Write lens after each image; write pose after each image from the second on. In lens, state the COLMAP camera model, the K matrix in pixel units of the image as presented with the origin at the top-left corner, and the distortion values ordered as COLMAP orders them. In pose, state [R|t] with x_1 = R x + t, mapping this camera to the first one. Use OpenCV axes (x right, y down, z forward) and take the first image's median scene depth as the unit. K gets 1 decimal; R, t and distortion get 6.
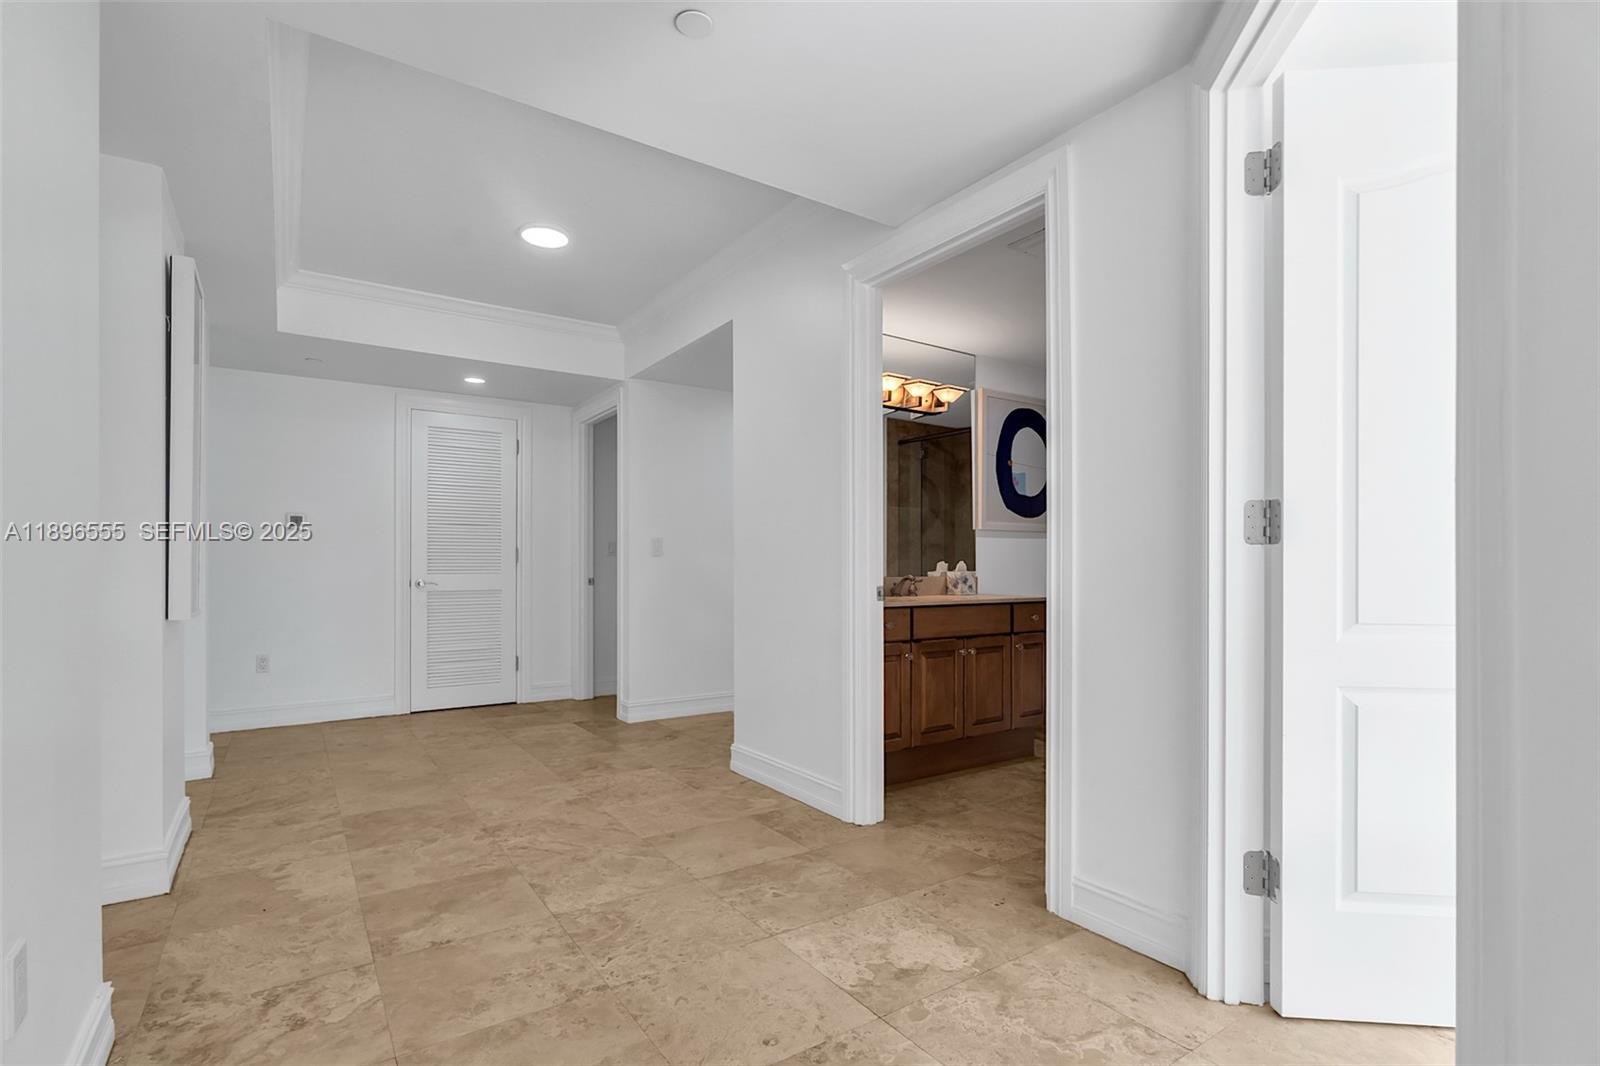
lens RADIAL K [[776.6, 0, 832.5], [0, 776.6, 568.3], [0, 0, 1]] dist [-0.006153, 0.002097]
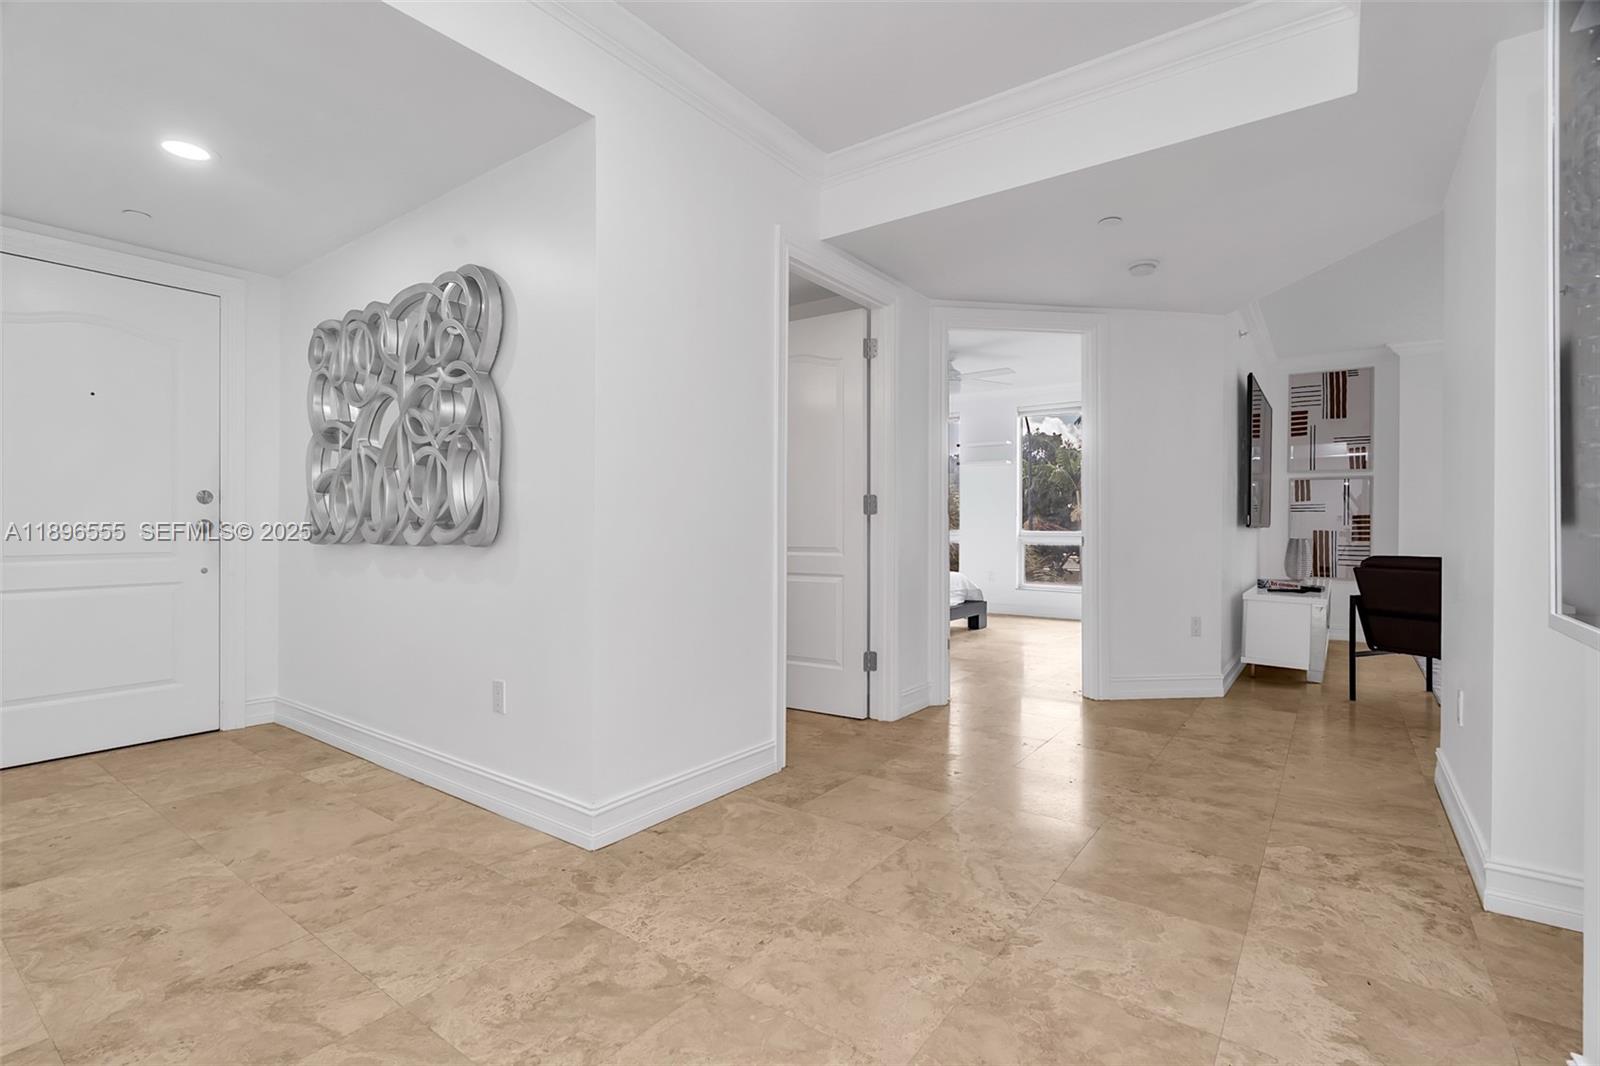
lens RADIAL K [[725.9, 0, 800.8], [0, 725.9, 526.2], [0, 0, 1]] dist [-0.000697, -0.000024]
pose [[-0.311292, 0.003015, 0.950310, -1.127373], [-0.004165, 0.999981, -0.004537, 0.011525], [-0.950305, -0.005371, -0.311273, 1.596113]]
